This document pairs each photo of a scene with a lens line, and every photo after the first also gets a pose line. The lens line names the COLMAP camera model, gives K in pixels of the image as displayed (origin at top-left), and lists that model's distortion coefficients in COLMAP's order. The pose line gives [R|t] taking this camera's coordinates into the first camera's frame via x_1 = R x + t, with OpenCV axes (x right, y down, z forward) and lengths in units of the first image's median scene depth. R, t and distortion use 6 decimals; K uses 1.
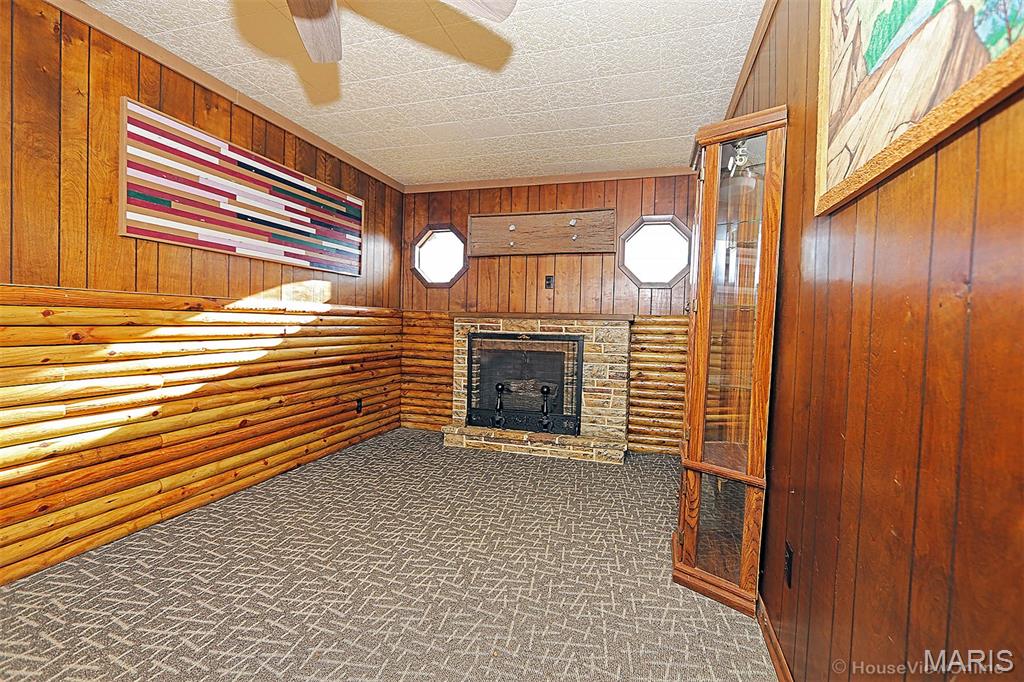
lens RADIAL K [[470.3, 0, 505.0], [0, 470.3, 337.0], [0, 0, 1]] dist [-0.020728, 0.003880]
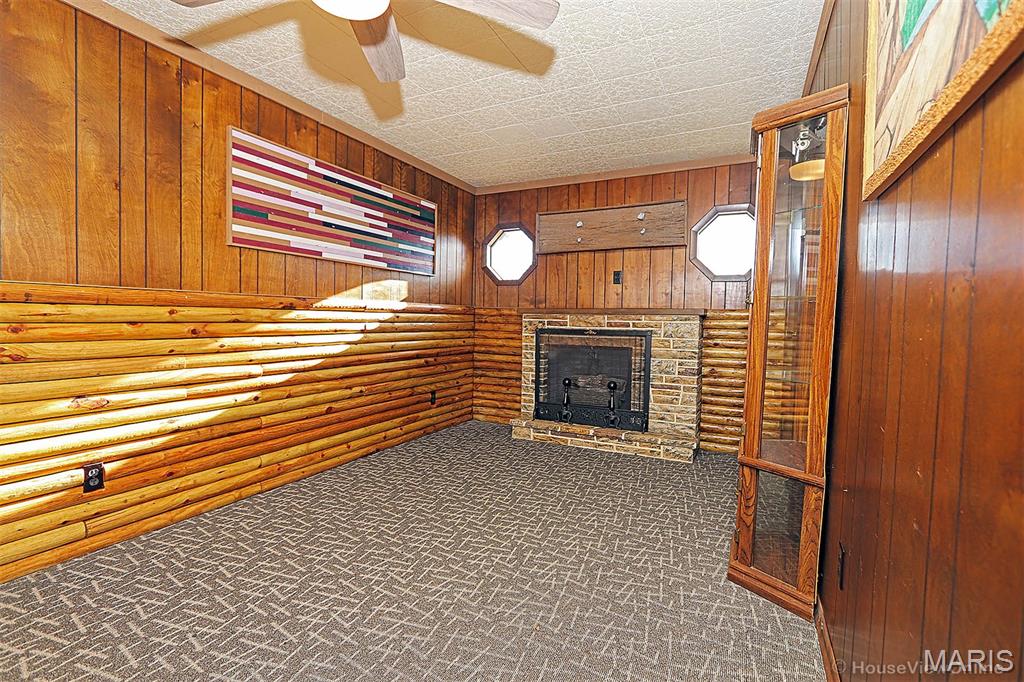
lens RADIAL K [[470.3, 0, 505.3], [0, 470.3, 336.9], [0, 0, 1]] dist [-0.020728, 0.003880]
pose [[0.985069, -0.000841, -0.172156, 0.055451], [0.001709, 0.999987, 0.004897, 0.007053], [0.172150, -0.005118, 0.985058, -0.034172]]
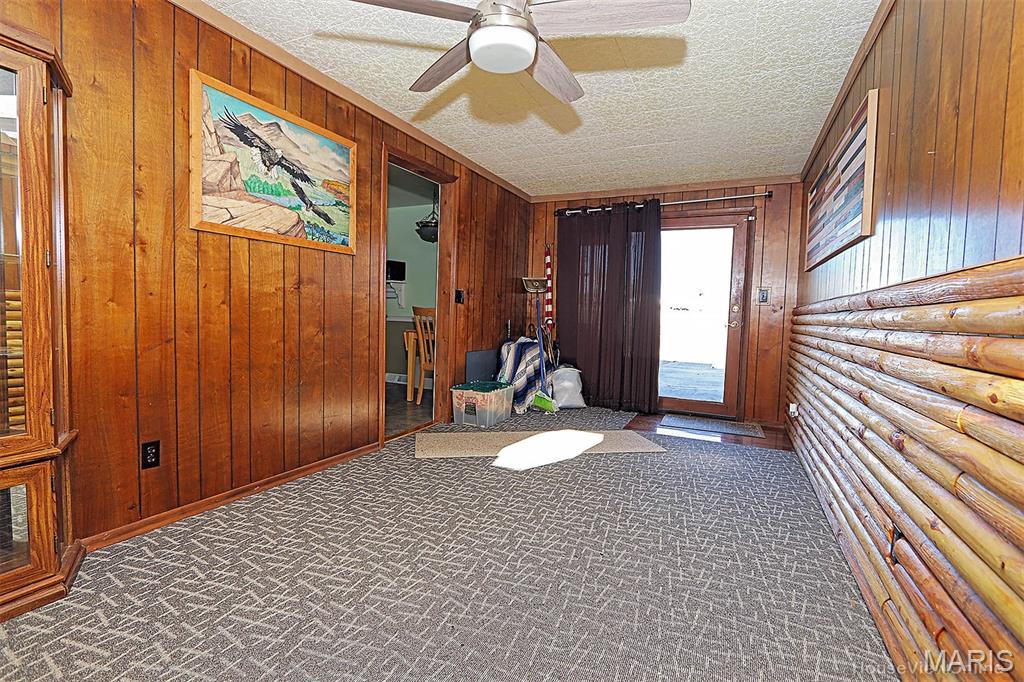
lens RADIAL K [[470.3, 0, 502.3], [0, 470.3, 339.9], [0, 0, 1]] dist [-0.020728, 0.003880]
pose [[-0.985926, -0.065486, 0.153826, -0.396809], [-0.051921, 0.994532, 0.090607, -0.032430], [-0.158918, 0.081345, -0.983935, 1.327495]]
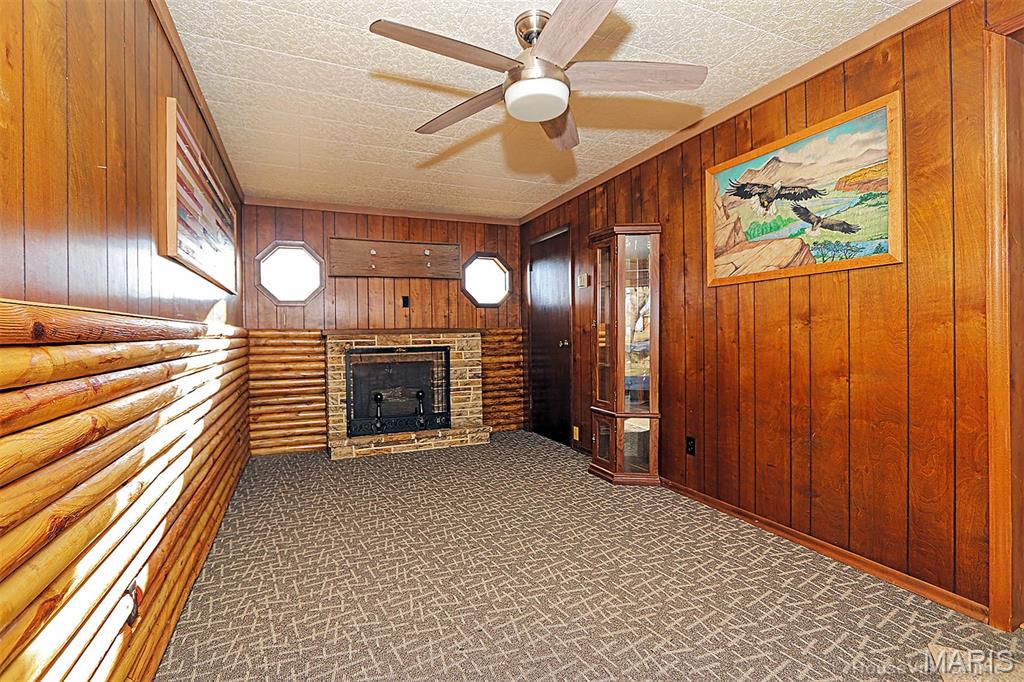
lens RADIAL K [[470.3, 0, 502.9], [0, 470.3, 337.7], [0, 0, 1]] dist [-0.020728, 0.003880]
pose [[0.761259, -0.039034, 0.647272, -0.840252], [0.050276, 0.998735, 0.001099, -0.031352], [-0.646496, 0.031706, 0.762259, -0.053143]]
